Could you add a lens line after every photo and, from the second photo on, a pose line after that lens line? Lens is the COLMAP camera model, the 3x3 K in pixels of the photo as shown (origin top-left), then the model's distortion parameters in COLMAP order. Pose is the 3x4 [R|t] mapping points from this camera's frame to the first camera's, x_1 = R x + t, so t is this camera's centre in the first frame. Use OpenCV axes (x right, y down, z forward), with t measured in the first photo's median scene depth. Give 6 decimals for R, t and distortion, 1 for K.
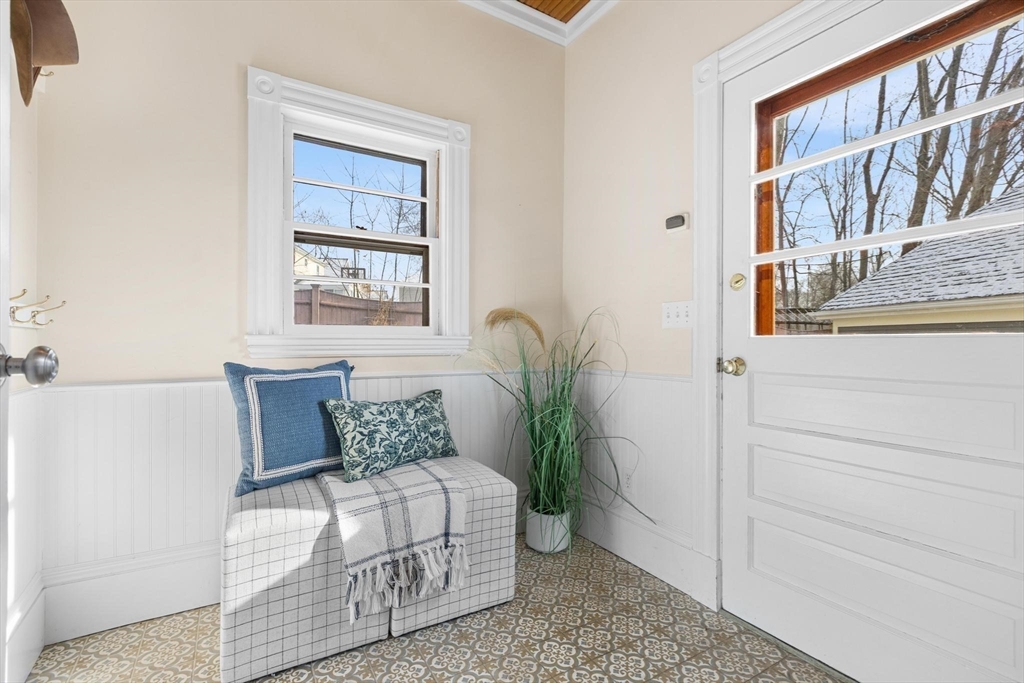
lens RADIAL K [[460.9, 0, 512.0], [0, 460.9, 341.5], [0, 0, 1]] dist [-0.000699, 0.000007]
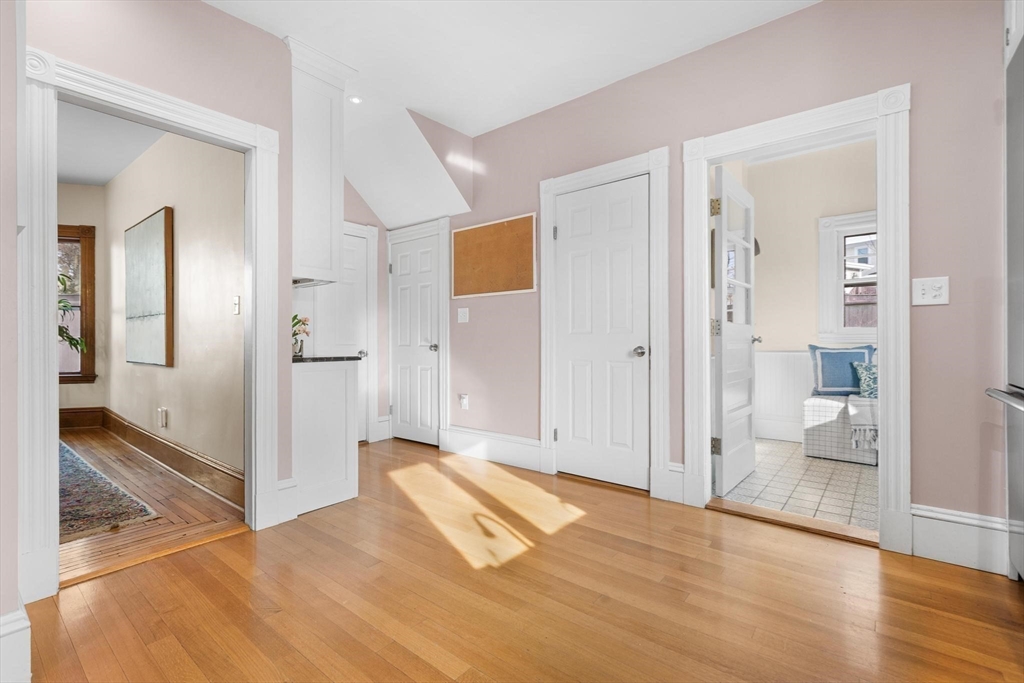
lens RADIAL K [[460.9, 0, 512.0], [0, 460.9, 341.5], [0, 0, 1]] dist [-0.000699, 0.000007]
pose [[0.339012, -0.005854, -0.940764, 1.237168], [0.005751, 0.999975, -0.004150, 0.031619], [0.940764, -0.004004, 0.339037, -1.423521]]
